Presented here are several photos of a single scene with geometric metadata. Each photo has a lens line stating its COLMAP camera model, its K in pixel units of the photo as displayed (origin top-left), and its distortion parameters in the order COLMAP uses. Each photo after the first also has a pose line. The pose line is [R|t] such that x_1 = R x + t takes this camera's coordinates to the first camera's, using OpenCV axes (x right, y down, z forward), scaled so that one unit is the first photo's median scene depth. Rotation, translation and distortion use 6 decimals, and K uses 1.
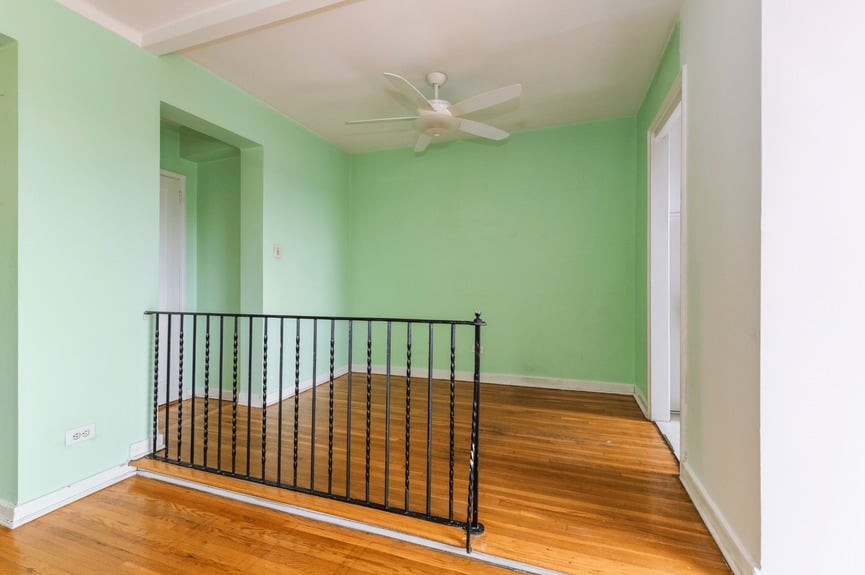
lens RADIAL K [[370.2, 0, 449.0], [0, 370.2, 281.9], [0, 0, 1]] dist [-0.000540, -0.000854]
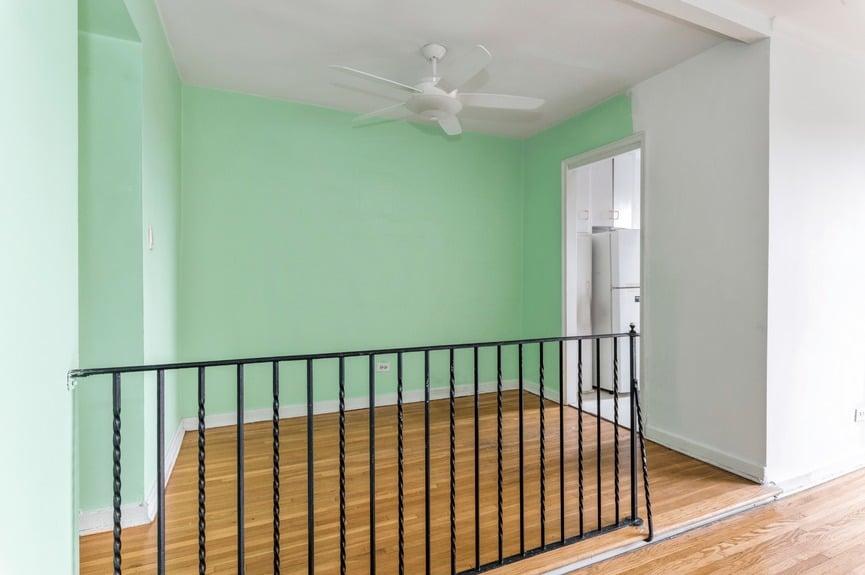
lens RADIAL K [[433.4, 0, 435.9], [0, 433.4, 285.4], [0, 0, 1]] dist [0.000925, 0.000208]
pose [[0.728061, -0.005023, 0.685494, -0.930512], [-0.004338, 0.999919, 0.011935, -0.034356], [-0.685499, -0.011663, 0.727980, 0.356624]]
